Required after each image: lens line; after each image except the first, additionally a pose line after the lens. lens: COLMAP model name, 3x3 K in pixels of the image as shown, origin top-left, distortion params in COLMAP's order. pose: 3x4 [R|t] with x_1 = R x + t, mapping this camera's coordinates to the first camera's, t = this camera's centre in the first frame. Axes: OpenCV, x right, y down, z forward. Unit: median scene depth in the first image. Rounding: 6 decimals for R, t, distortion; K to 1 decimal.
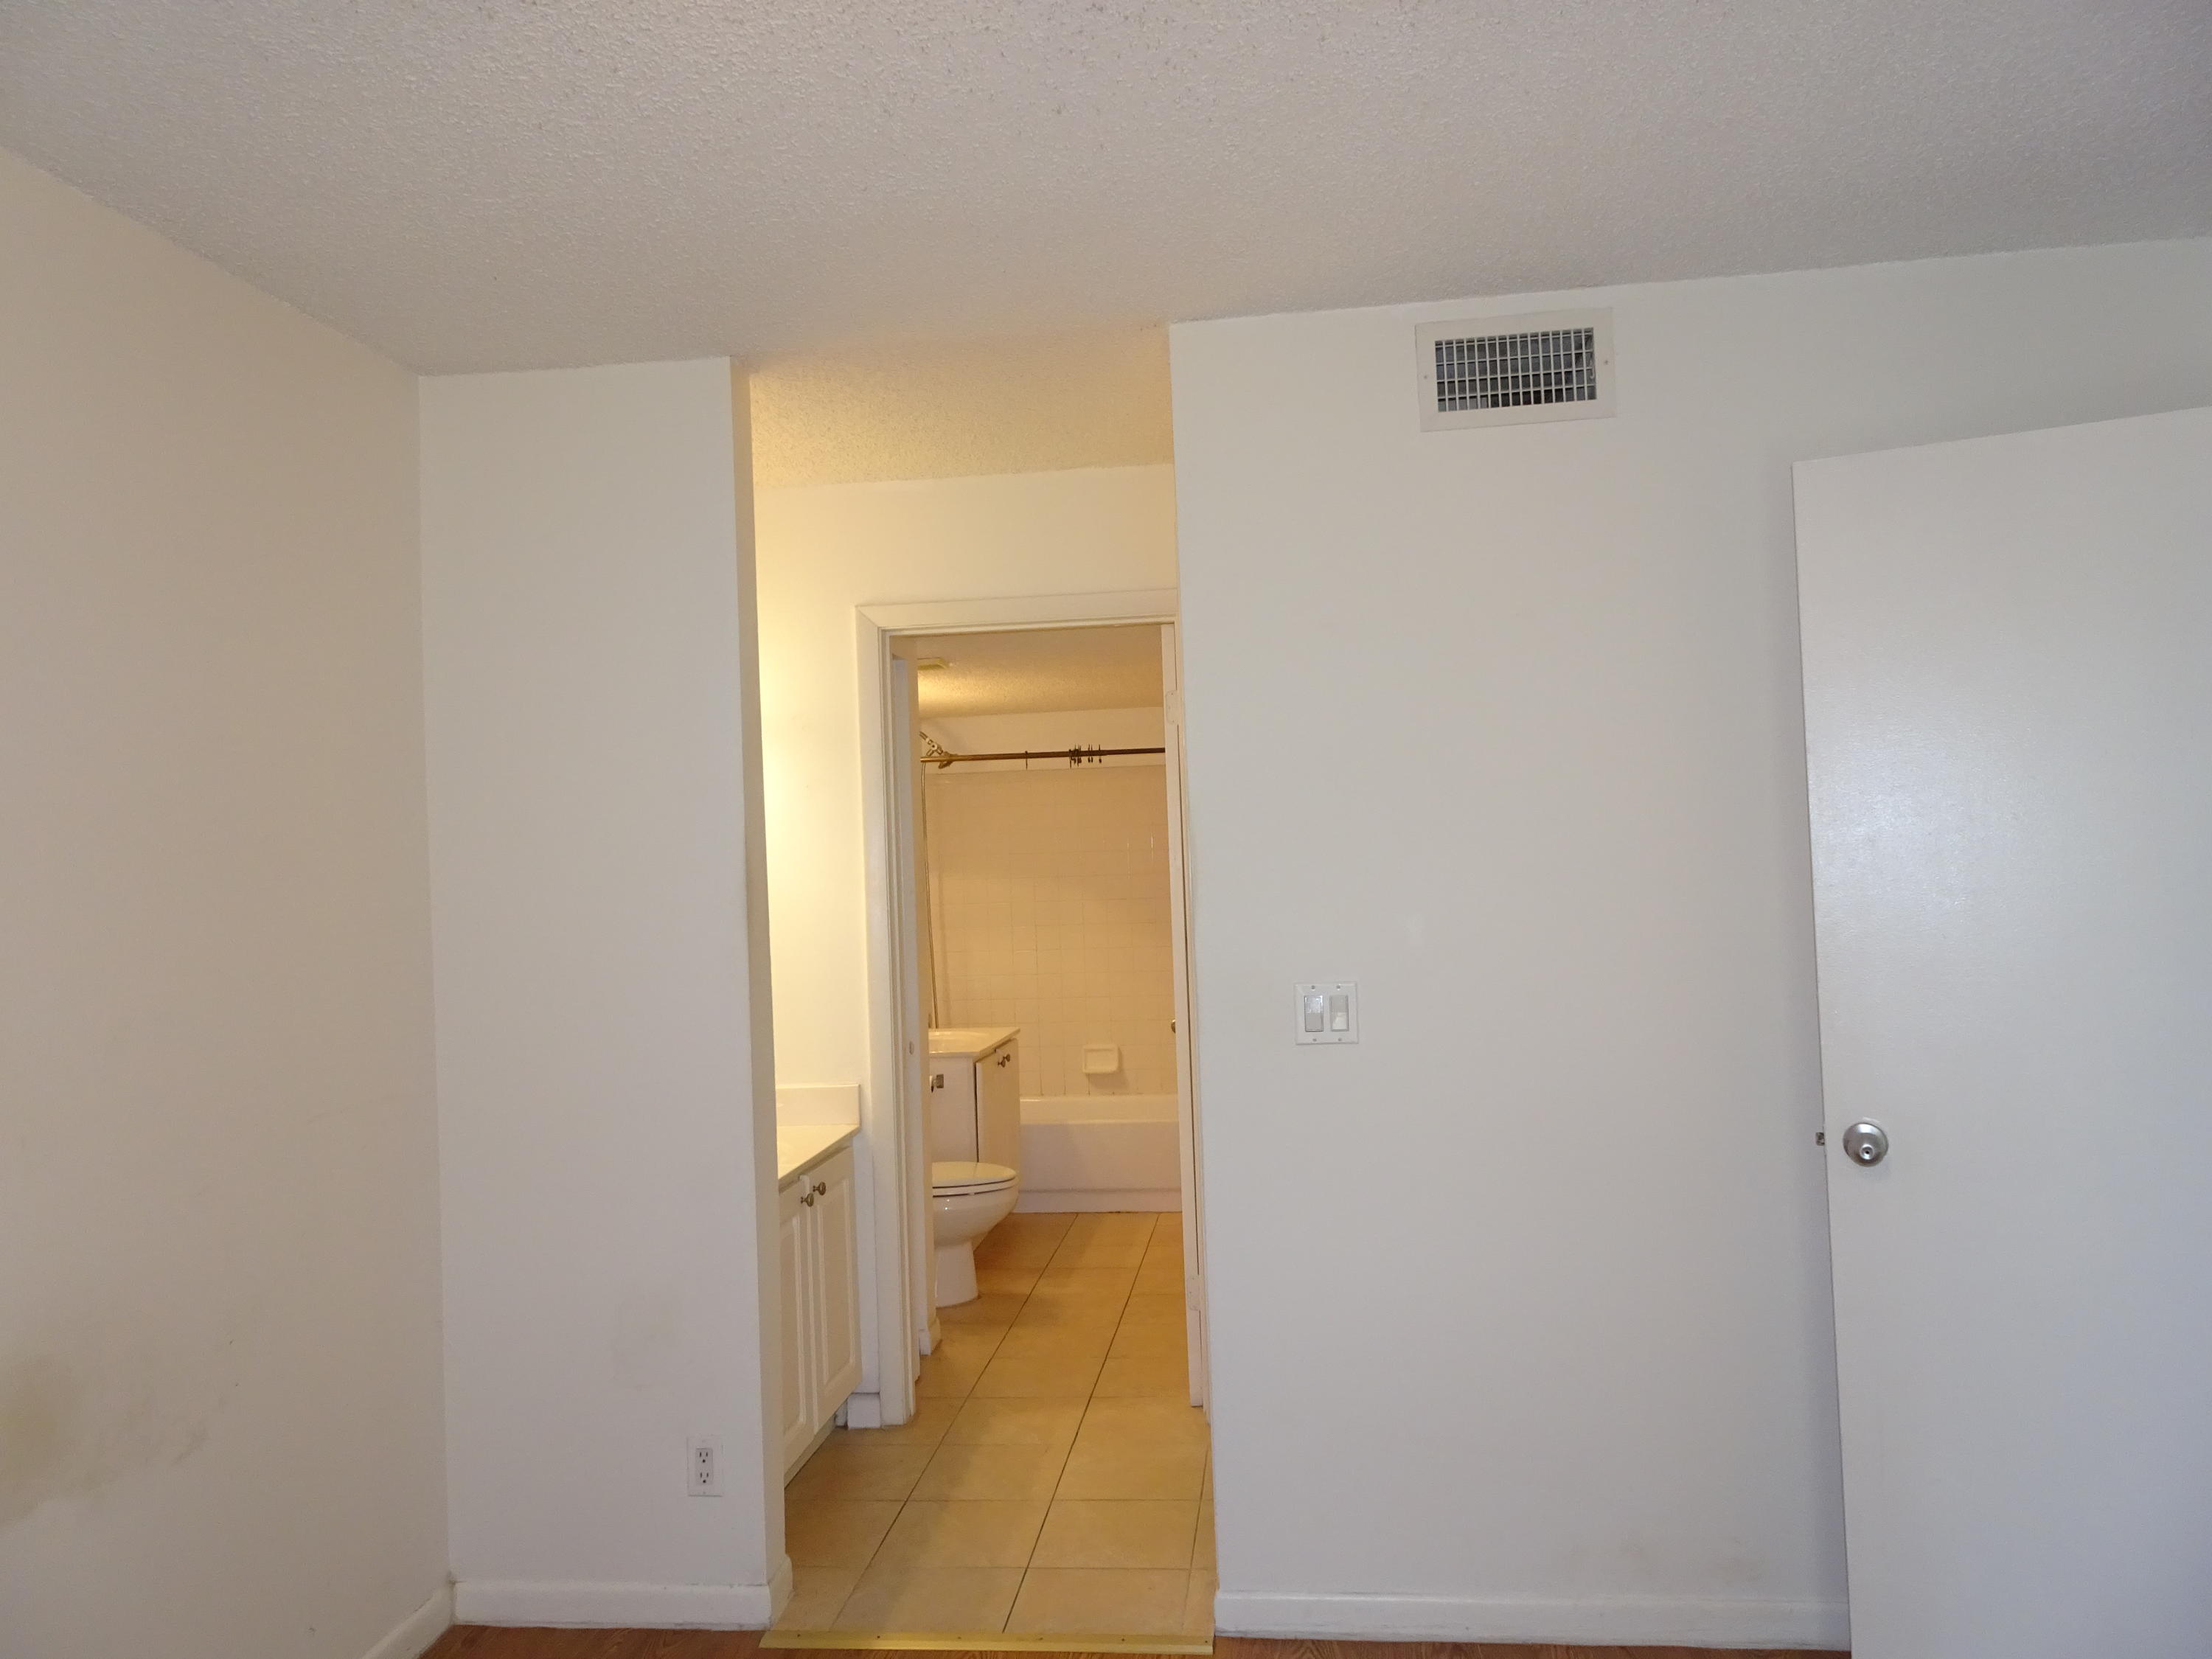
lens RADIAL K [[1577.9, 0, 1106.0], [0, 1577.9, 829.5], [0, 0, 1]] dist [0.008096, -0.003217]
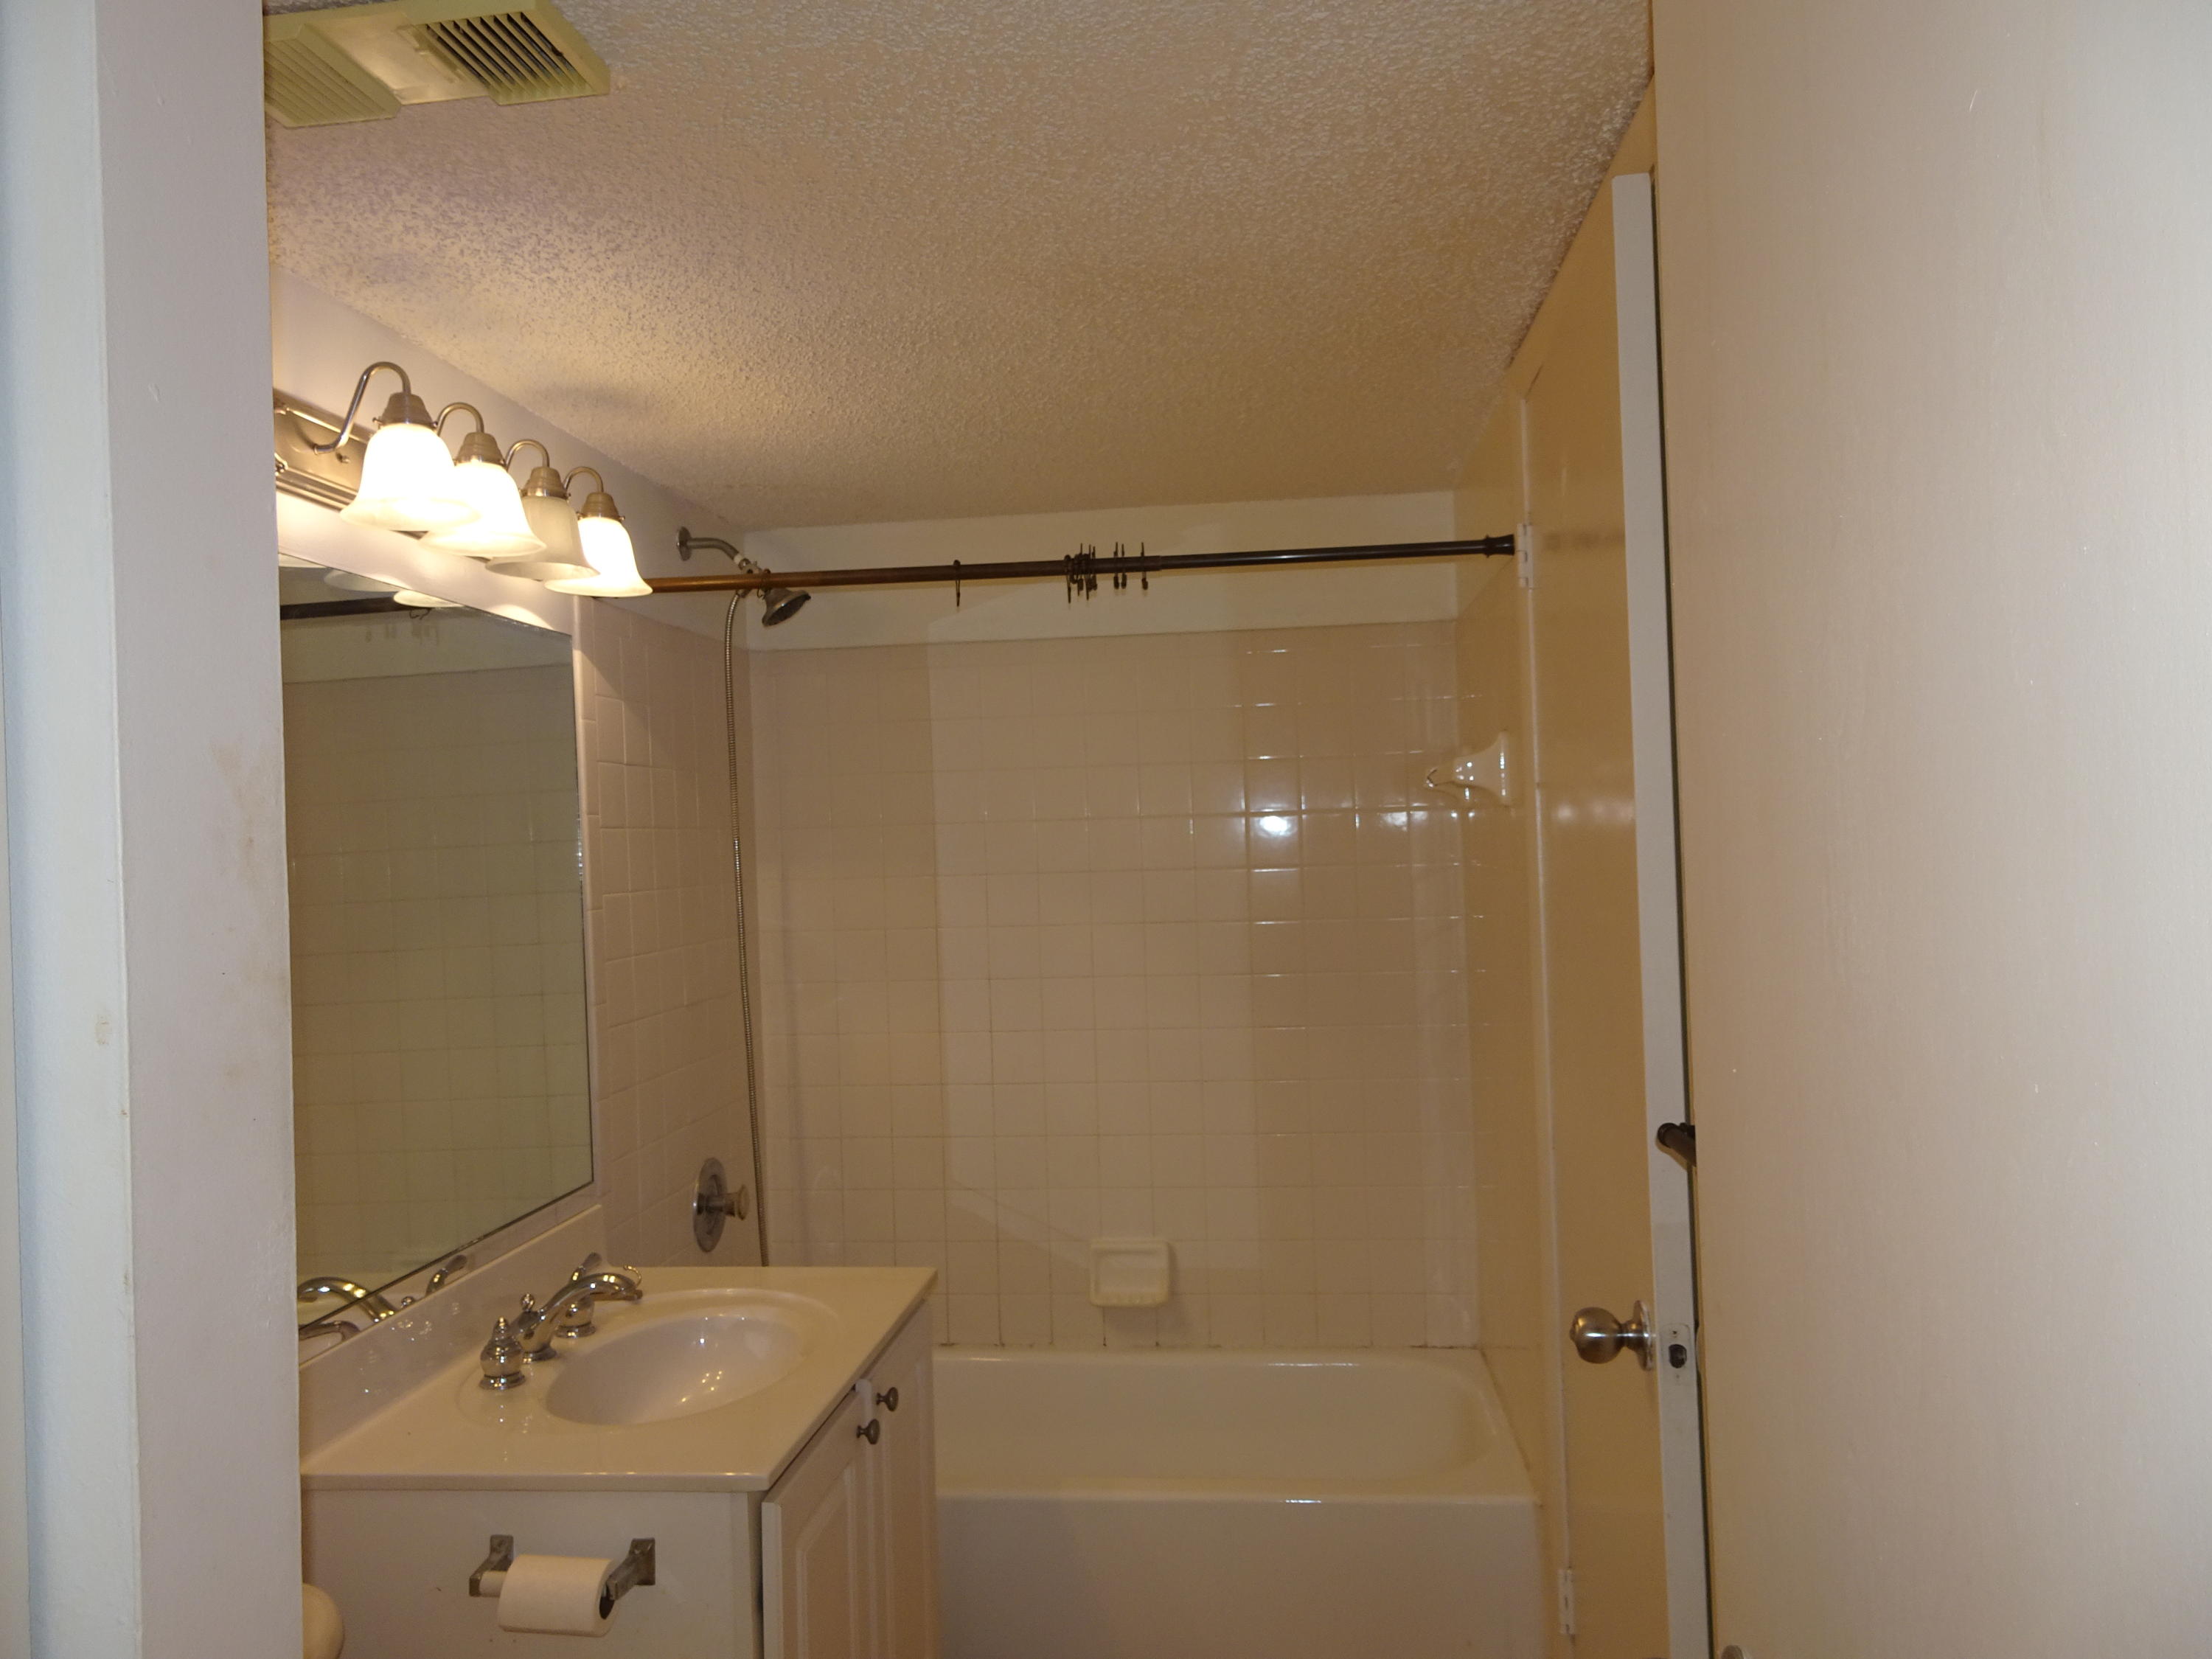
lens RADIAL K [[1577.9, 0, 1106.0], [0, 1577.9, 829.5], [0, 0, 1]] dist [0.008096, -0.003217]
pose [[0.999937, 0.003770, 0.010614, -0.017159], [-0.003939, 0.999865, 0.015969, 0.011760], [-0.010553, -0.016010, 0.999816, 0.599620]]
